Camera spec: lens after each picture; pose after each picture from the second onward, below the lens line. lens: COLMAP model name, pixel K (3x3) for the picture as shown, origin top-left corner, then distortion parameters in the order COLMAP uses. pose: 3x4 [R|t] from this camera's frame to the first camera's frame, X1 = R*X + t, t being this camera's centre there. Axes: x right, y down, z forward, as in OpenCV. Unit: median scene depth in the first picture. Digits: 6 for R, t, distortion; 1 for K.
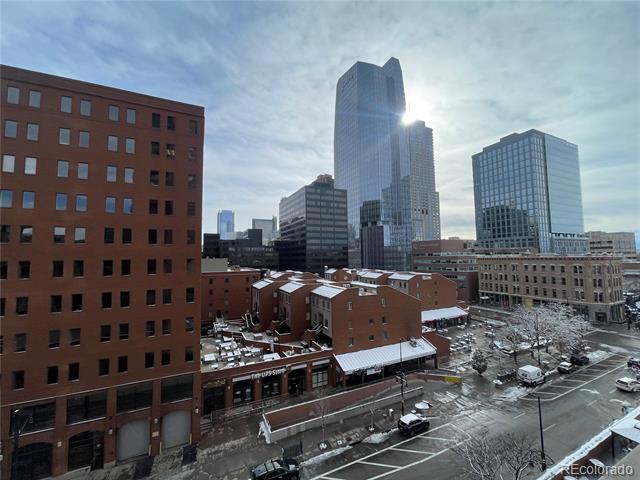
lens RADIAL K [[255.9, 0, 317.7], [0, 255.9, 241.7], [0, 0, 1]] dist [-0.002101, 0.000002]
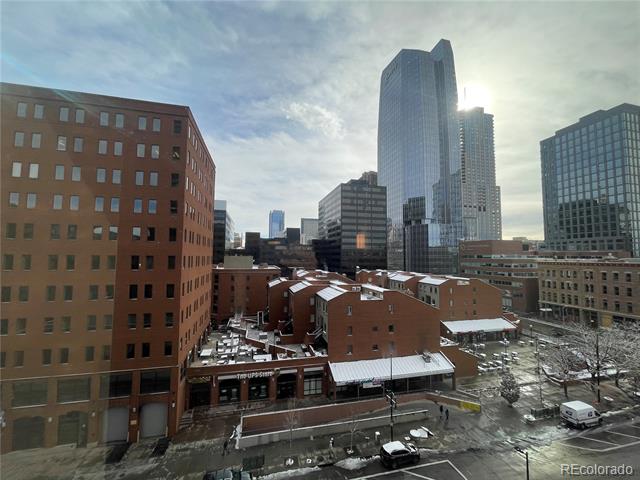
lens RADIAL K [[255.9, 0, 317.7], [0, 255.9, 241.7], [0, 0, 1]] dist [-0.002101, 0.000002]
pose [[0.980304, 0.009928, -0.197244, 0.170646], [-0.009321, 0.999949, 0.004002, 0.000712], [0.197274, -0.002085, 0.980346, 0.069191]]
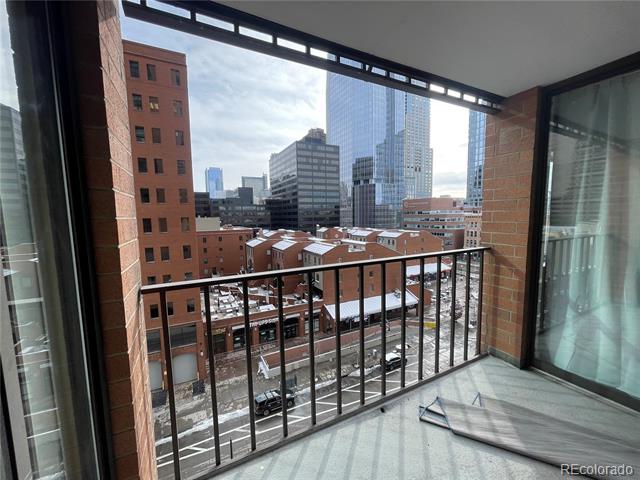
lens RADIAL K [[255.9, 0, 317.7], [0, 255.9, 241.7], [0, 0, 1]] dist [-0.002101, 0.000002]
pose [[0.999506, -0.007365, 0.030545, 0.002243], [0.002383, 0.987108, 0.160041, 0.000181], [-0.031330, -0.159889, 0.986638, -0.025160]]
